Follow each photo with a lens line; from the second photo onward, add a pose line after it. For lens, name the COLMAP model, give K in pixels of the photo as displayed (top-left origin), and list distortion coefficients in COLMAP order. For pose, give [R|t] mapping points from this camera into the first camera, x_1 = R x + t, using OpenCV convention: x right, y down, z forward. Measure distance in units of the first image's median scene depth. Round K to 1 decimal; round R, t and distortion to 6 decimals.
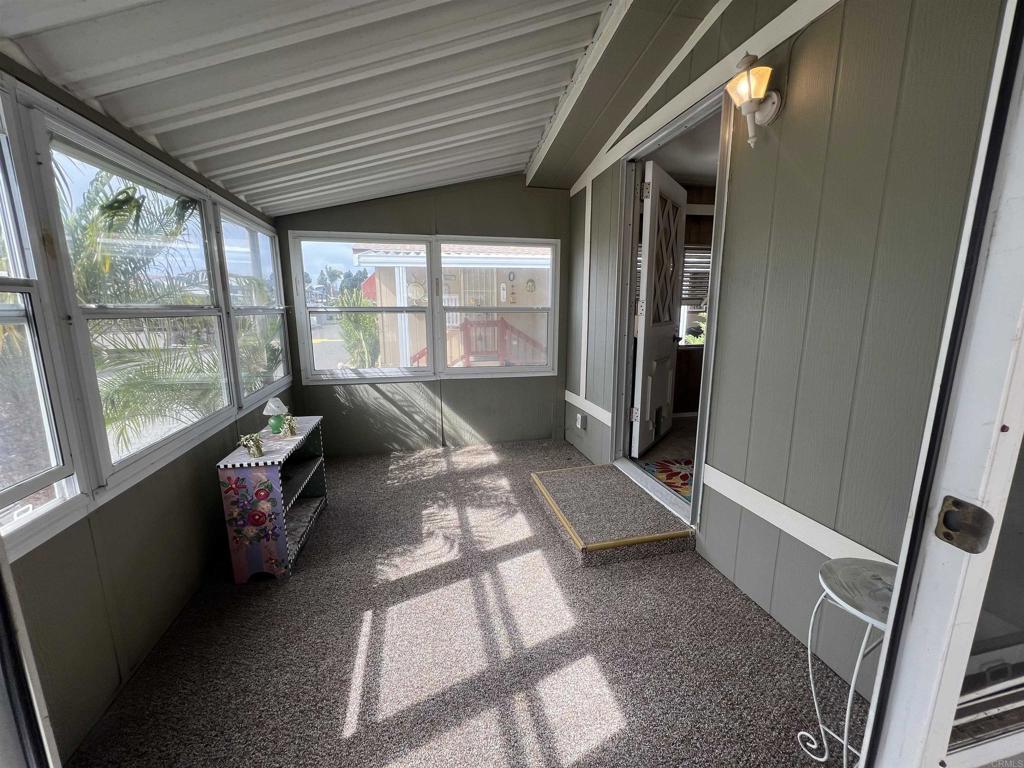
lens RADIAL K [[410.3, 0, 511.2], [0, 410.3, 381.9], [0, 0, 1]] dist [-0.002015, 0.000757]
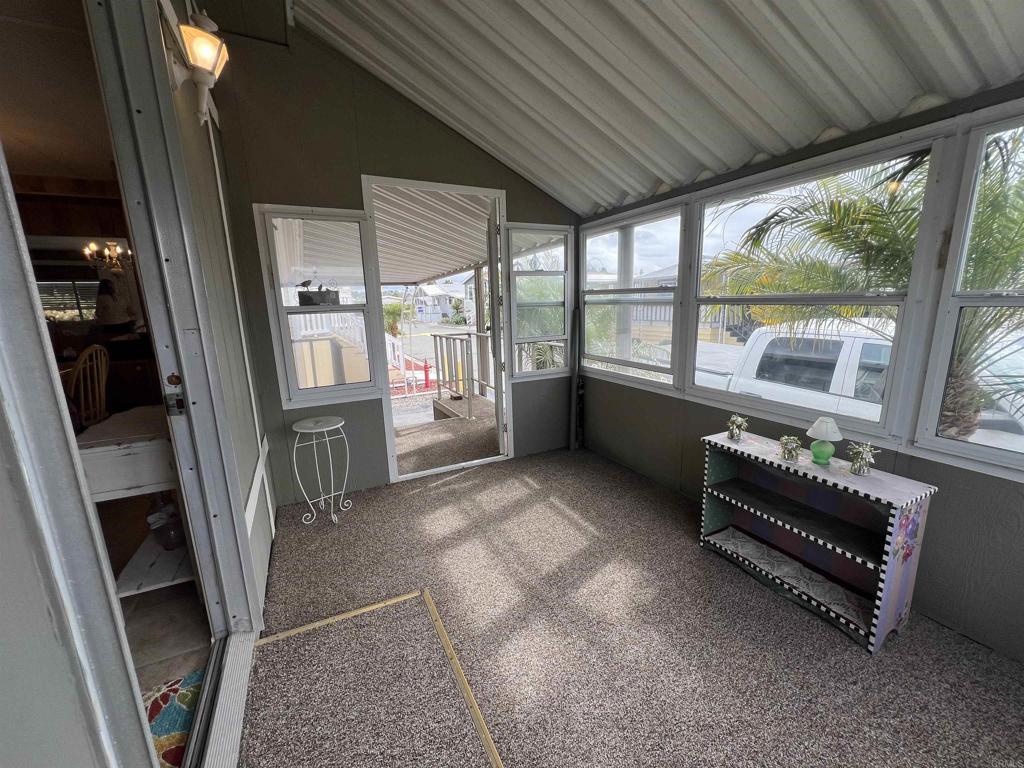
lens RADIAL K [[410.3, 0, 511.8], [0, 410.3, 383.7], [0, 0, 1]] dist [-0.002015, 0.000757]
pose [[-0.970225, 0.071406, -0.231438, 0.175464], [-0.020995, 0.927162, 0.374073, -0.335226], [0.241292, 0.367794, -0.898057, 1.741668]]
